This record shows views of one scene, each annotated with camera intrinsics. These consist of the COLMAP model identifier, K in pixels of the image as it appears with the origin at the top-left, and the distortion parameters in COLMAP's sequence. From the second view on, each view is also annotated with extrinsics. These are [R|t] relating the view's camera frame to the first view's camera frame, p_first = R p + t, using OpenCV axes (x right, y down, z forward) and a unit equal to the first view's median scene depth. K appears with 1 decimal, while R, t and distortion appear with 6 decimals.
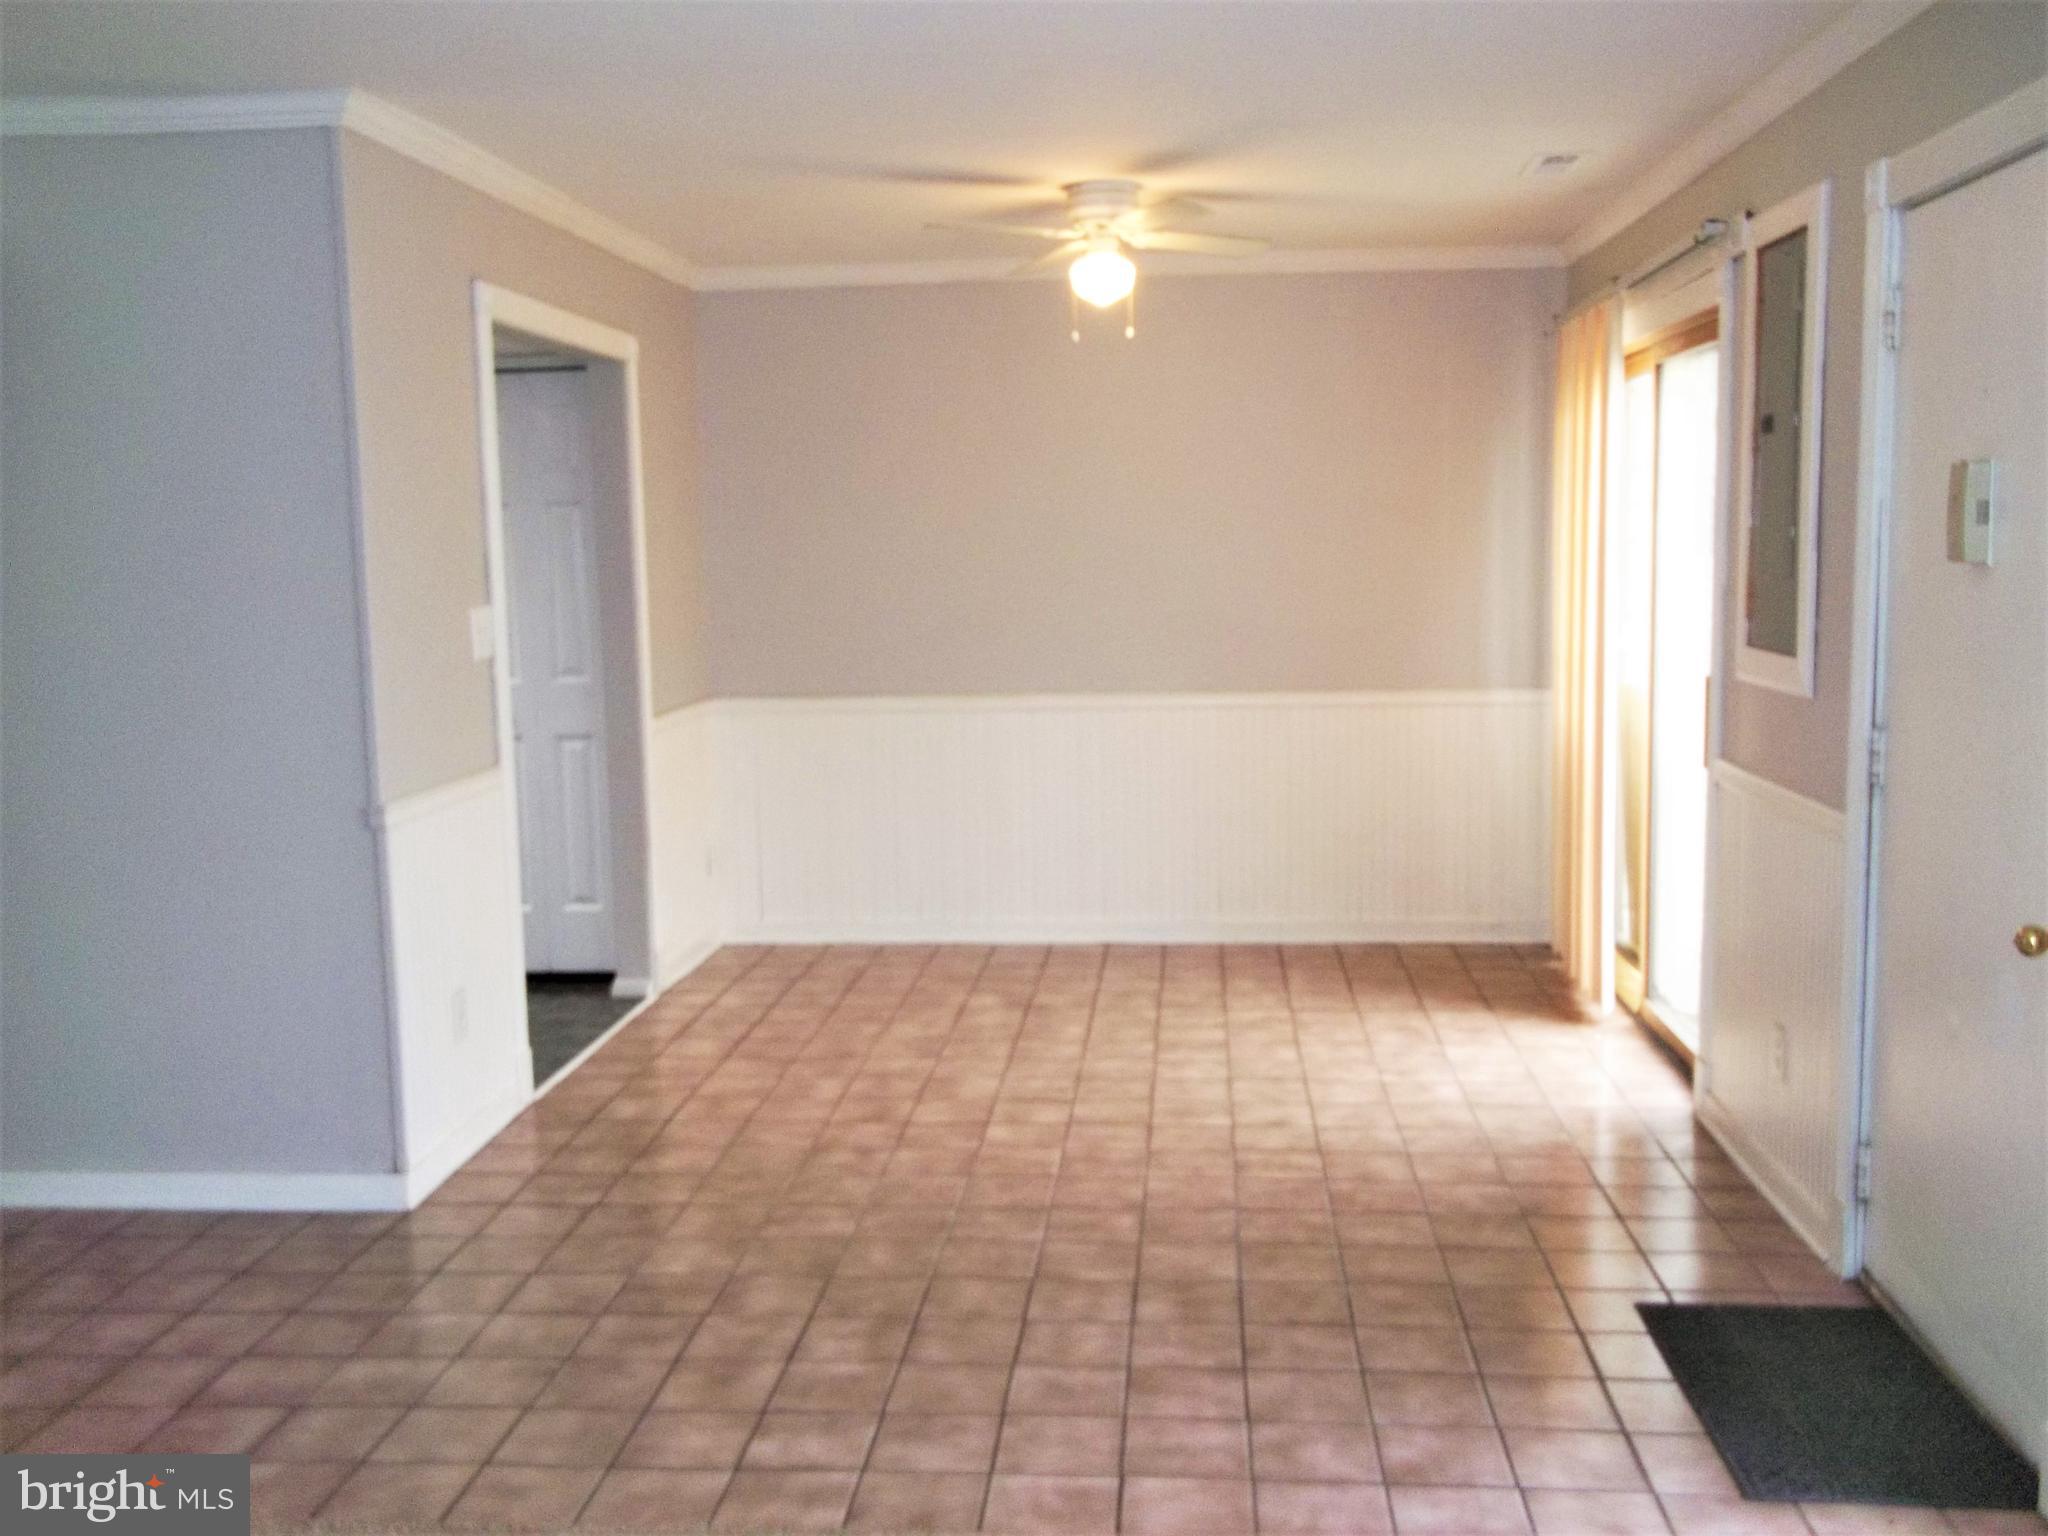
lens RADIAL K [[1971.5, 0, 1024.9], [0, 1971.5, 767.8], [0, 0, 1]] dist [0.011243, 0.000000]
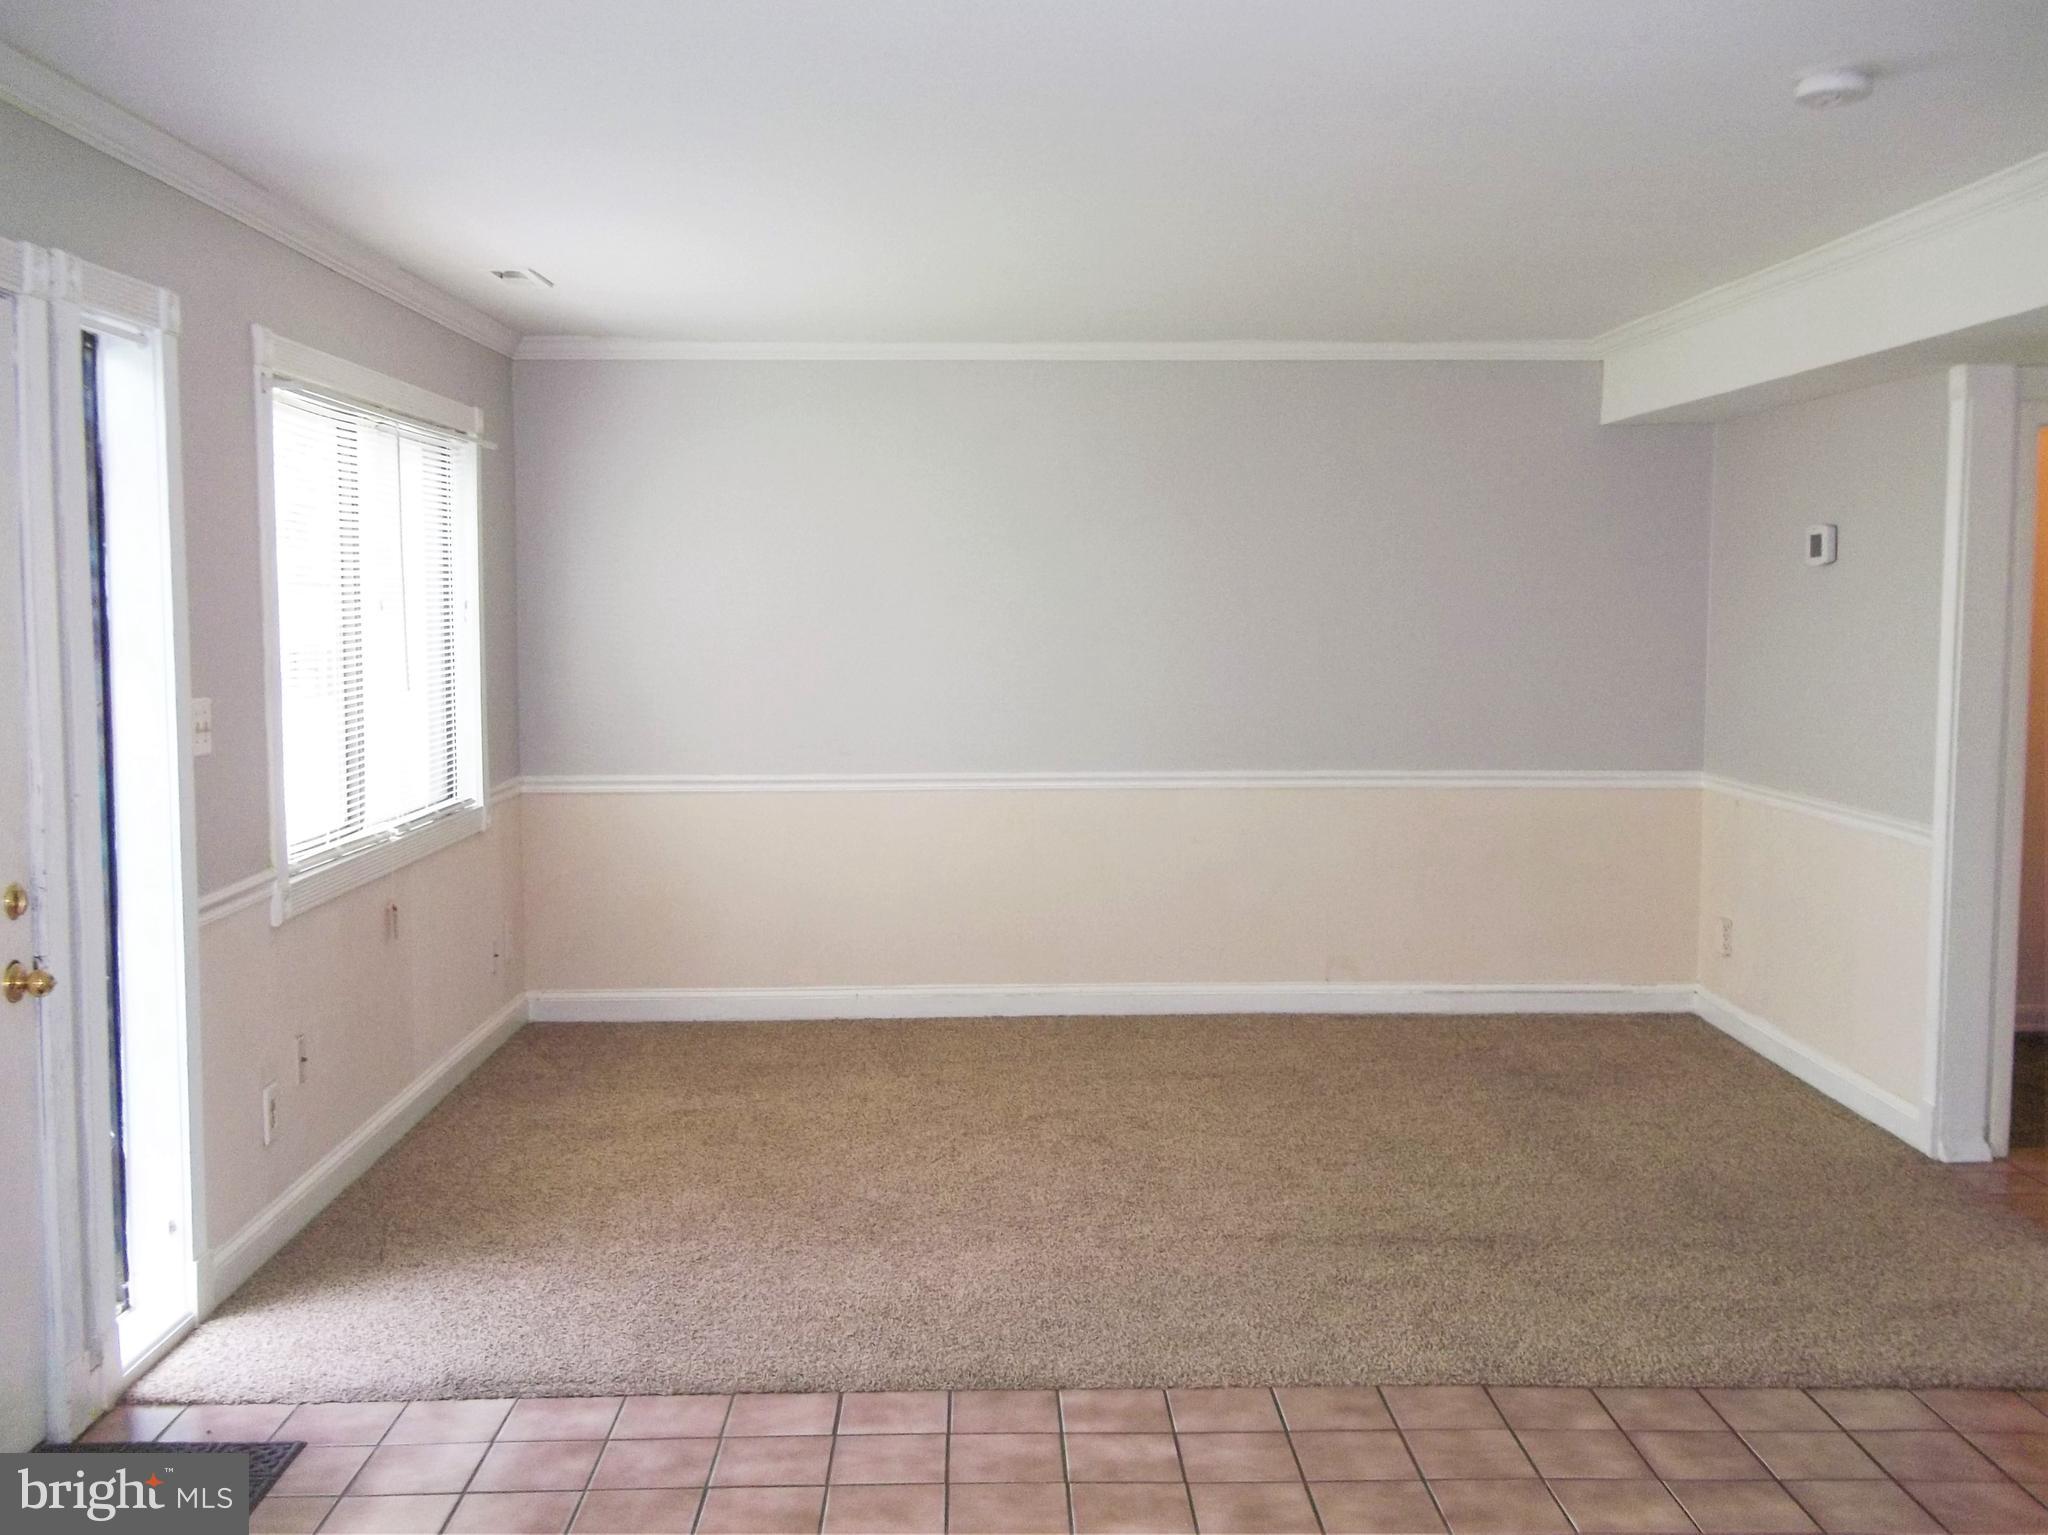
lens RADIAL K [[1971.5, 0, 1026.6], [0, 1971.5, 766.5], [0, 0, 1]] dist [0.011243, 0.000000]
pose [[-0.993148, 0.029186, -0.113163, 0.055012], [0.005323, 0.978606, 0.205673, -0.253107], [0.116744, 0.203662, -0.972056, 2.001489]]
